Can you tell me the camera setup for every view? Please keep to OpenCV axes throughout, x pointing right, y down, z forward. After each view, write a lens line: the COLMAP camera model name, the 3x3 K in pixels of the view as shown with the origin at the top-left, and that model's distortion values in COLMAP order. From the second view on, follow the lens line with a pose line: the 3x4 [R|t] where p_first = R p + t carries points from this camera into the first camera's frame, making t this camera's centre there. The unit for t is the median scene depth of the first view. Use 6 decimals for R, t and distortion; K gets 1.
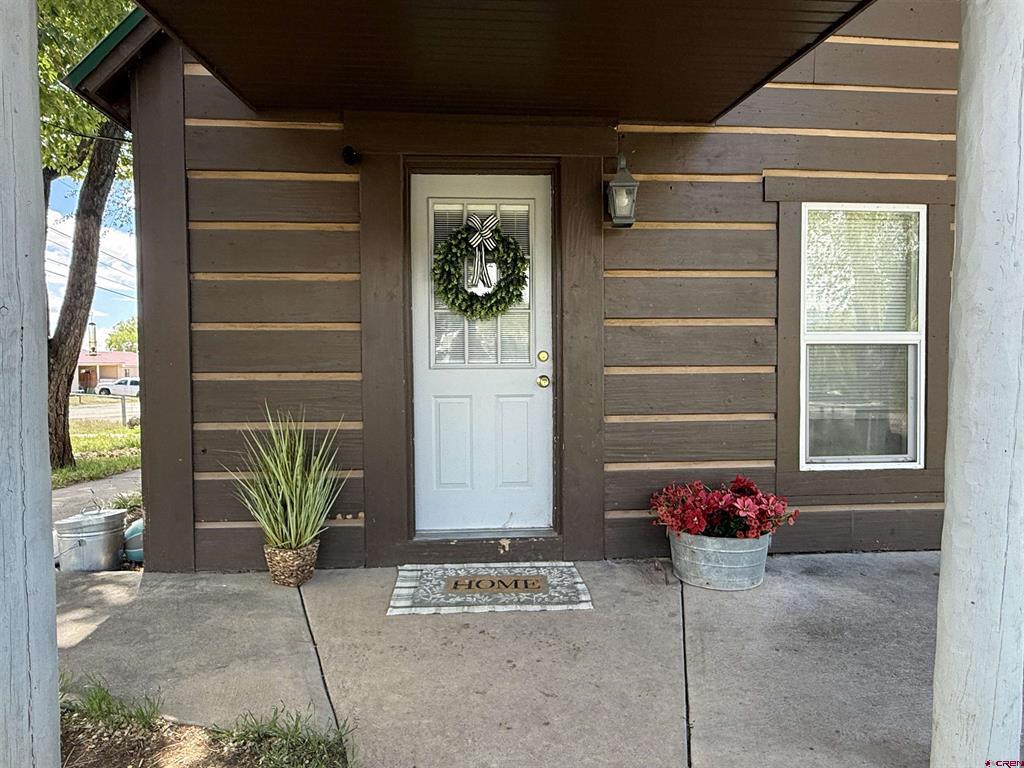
lens RADIAL K [[622.1, 0, 512.0], [0, 622.1, 384.0], [0, 0, 1]] dist [0.000369, 0.000088]
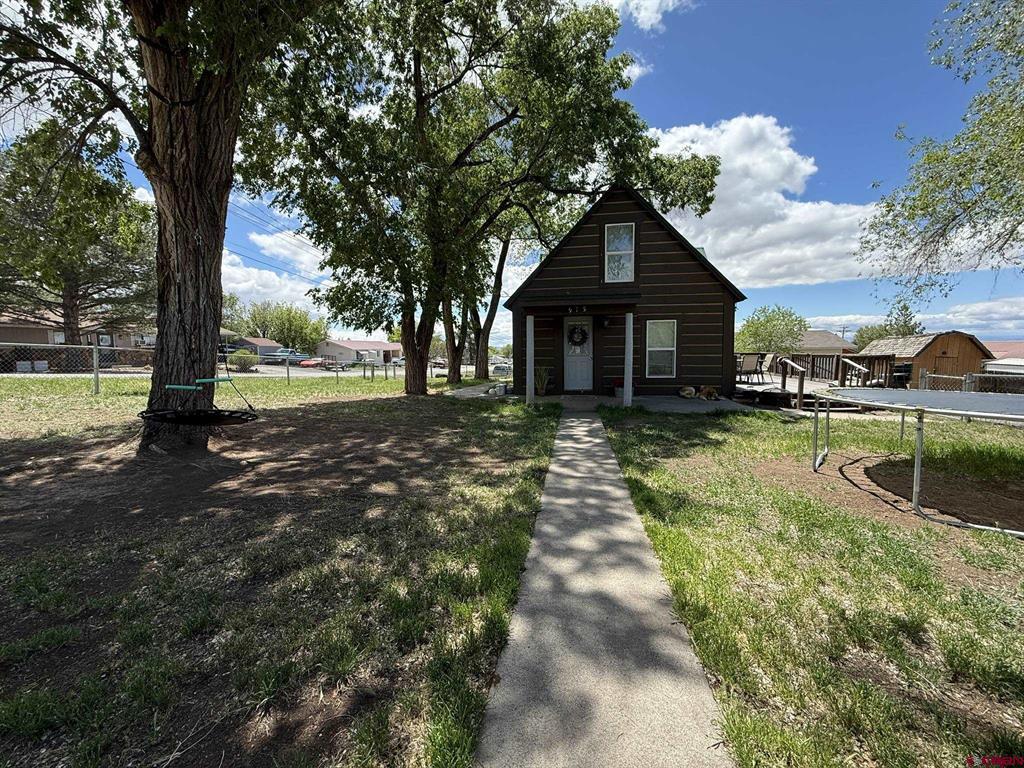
lens RADIAL K [[410.1, 0, 513.6], [0, 410.1, 384.6], [0, 0, 1]] dist [0.000031, -0.000320]
pose [[0.969581, 0.015288, -0.244292, 0.258953], [-0.001184, 0.998329, 0.057777, 0.012129], [0.244767, -0.055730, 0.967979, -2.294112]]
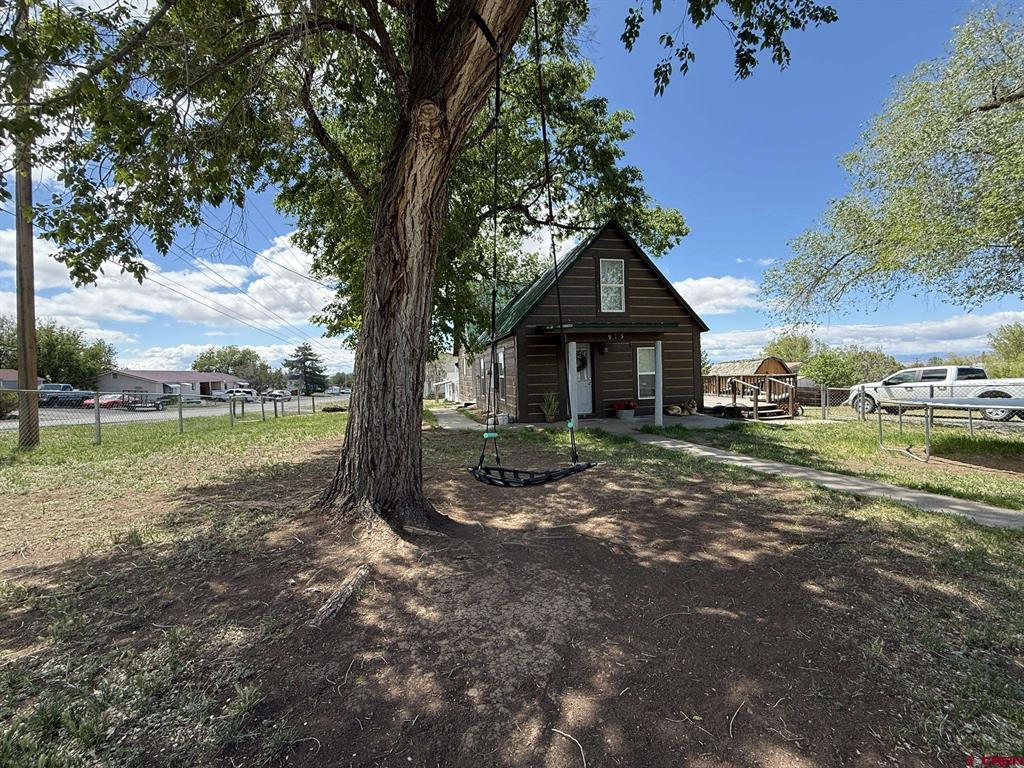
lens RADIAL K [[410.1, 0, 513.6], [0, 410.1, 384.6], [0, 0, 1]] dist [0.000031, -0.000320]
pose [[0.987120, -0.029998, 0.157147, -1.099501], [0.030475, 0.999535, -0.000626, -0.015259], [-0.157055, 0.005407, 0.987575, -2.218767]]
